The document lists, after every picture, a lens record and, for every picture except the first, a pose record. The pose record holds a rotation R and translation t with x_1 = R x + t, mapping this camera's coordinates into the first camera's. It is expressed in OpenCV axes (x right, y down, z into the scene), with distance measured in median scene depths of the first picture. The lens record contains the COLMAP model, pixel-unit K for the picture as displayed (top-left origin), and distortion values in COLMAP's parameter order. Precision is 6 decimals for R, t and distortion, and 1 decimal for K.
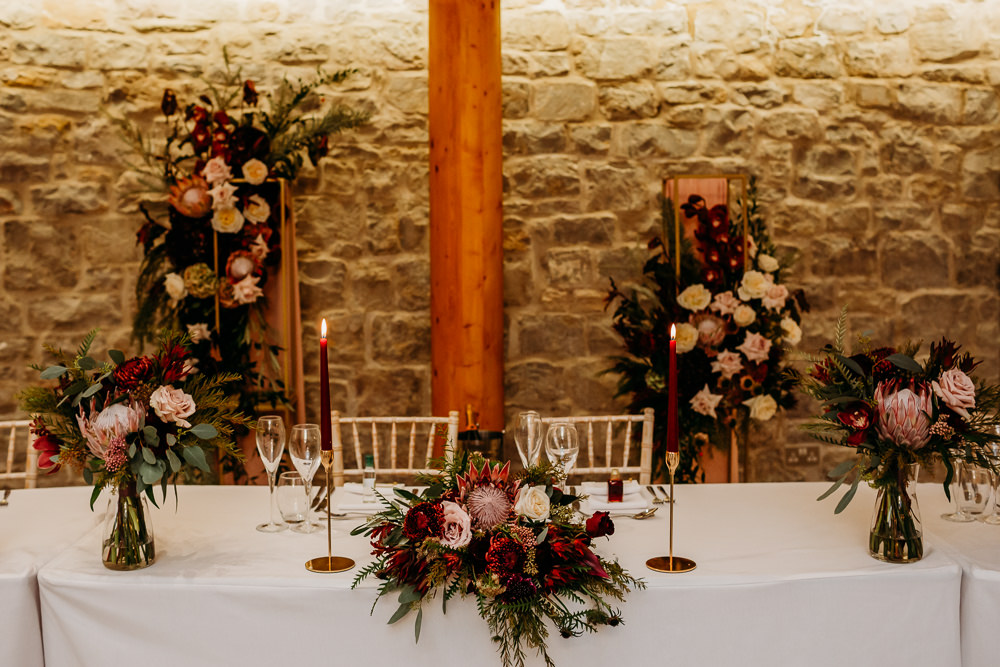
lens RADIAL K [[1058.0, 0, 499.5], [0, 1058.0, 281.3], [0, 0, 1]] dist [-0.115348, 0.000974]
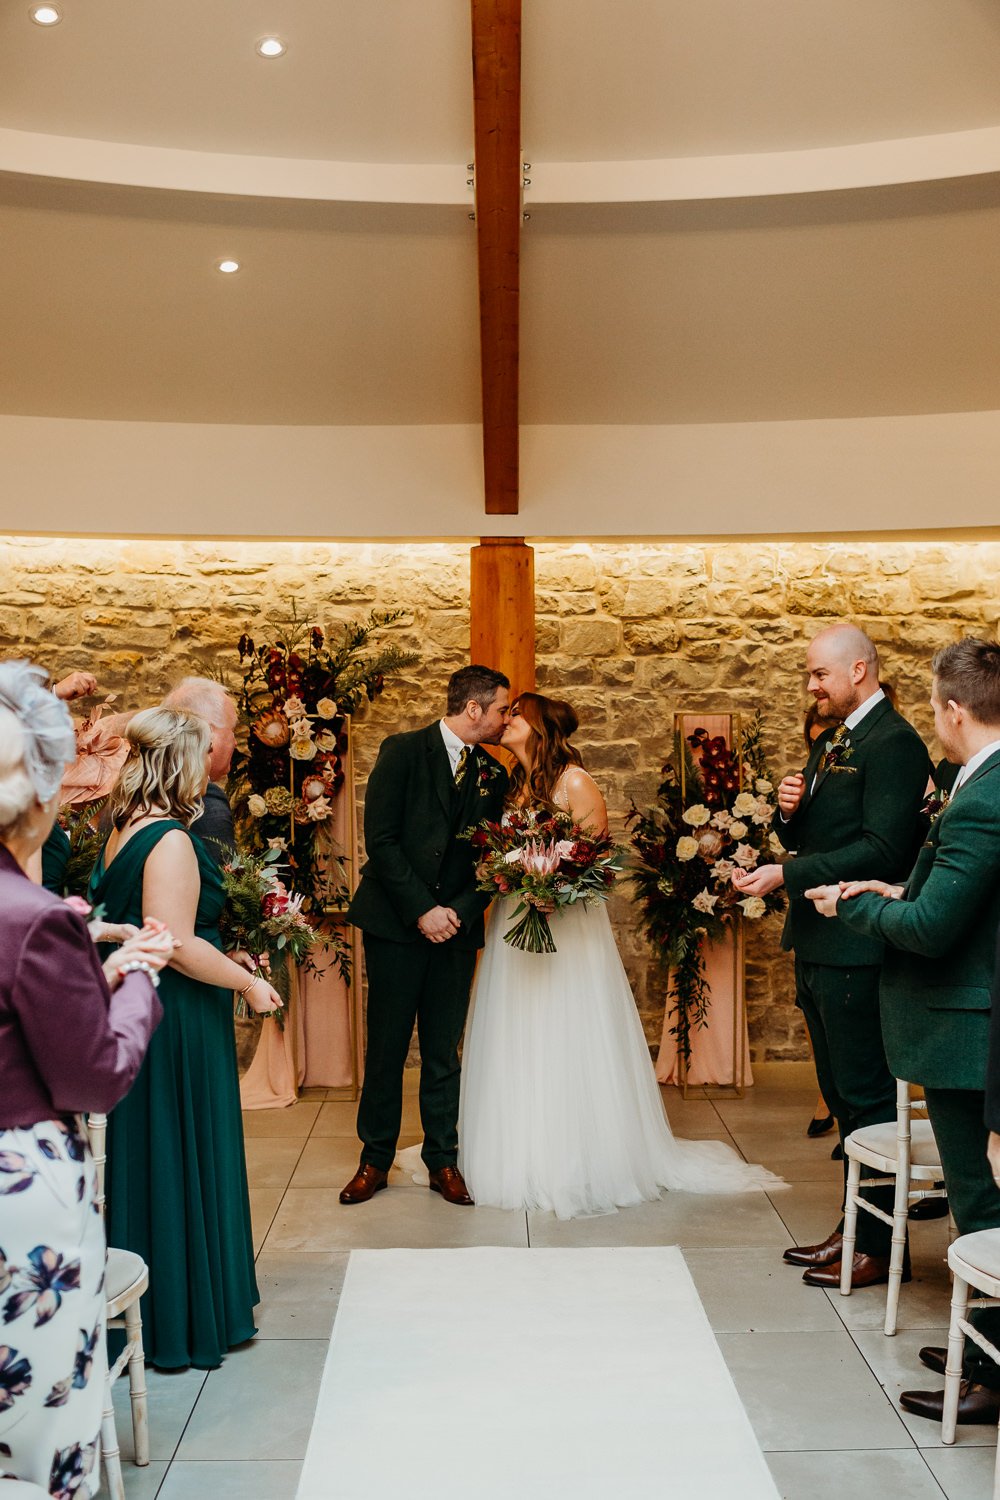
lens RADIAL K [[1881.7, 0, 557.3], [0, 1881.7, 751.5], [0, 0, 1]] dist [-0.162261, 0.077757]
pose [[0.999749, 0.001389, 0.022349, -0.017507], [-0.000575, 0.999338, -0.036381, 0.017609], [-0.022385, 0.036359, 0.999088, -0.952949]]
